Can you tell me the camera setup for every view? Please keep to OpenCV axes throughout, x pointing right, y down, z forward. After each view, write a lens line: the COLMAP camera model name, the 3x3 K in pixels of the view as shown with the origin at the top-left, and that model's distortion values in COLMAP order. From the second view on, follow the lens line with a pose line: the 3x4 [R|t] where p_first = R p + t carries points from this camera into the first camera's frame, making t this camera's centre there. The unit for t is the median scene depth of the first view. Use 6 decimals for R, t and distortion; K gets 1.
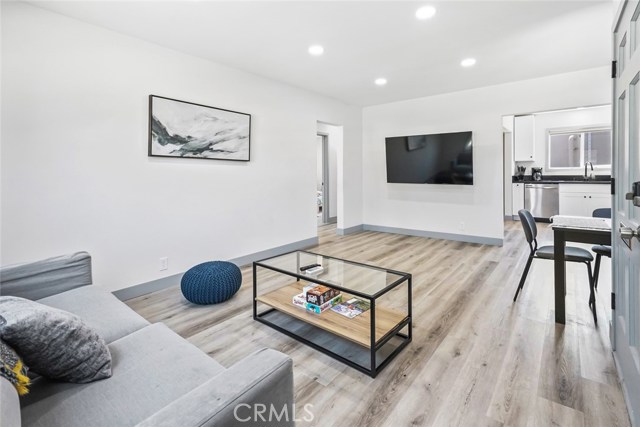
lens RADIAL K [[300.0, 0, 327.1], [0, 300.0, 168.8], [0, 0, 1]] dist [0.000915, -0.000157]
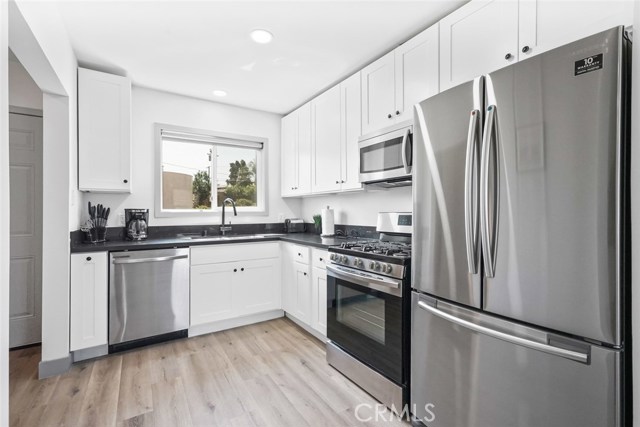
lens RADIAL K [[293.1, 0, 309.1], [0, 293.1, 215.2], [0, 0, 1]] dist [-0.000608, -0.000078]
pose [[0.353851, 0.002574, 0.935298, 1.391743], [-0.010322, 0.999946, 0.001153, 0.007725], [-0.935245, -0.010062, 0.353858, 2.185509]]
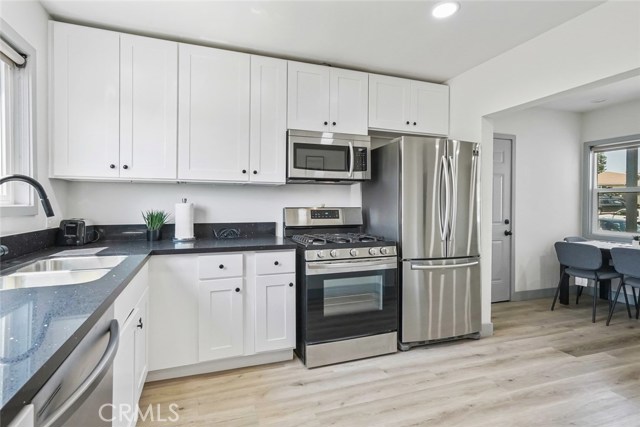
lens RADIAL K [[296.7, 0, 320.0], [0, 296.7, 213.5], [0, 0, 1]] dist [0.000578, 0.000047]
pose [[-0.832292, -0.005552, 0.554309, 1.837906], [0.001328, 0.999927, 0.012009, 0.003546], [-0.554336, 0.010731, -0.832224, 3.347048]]
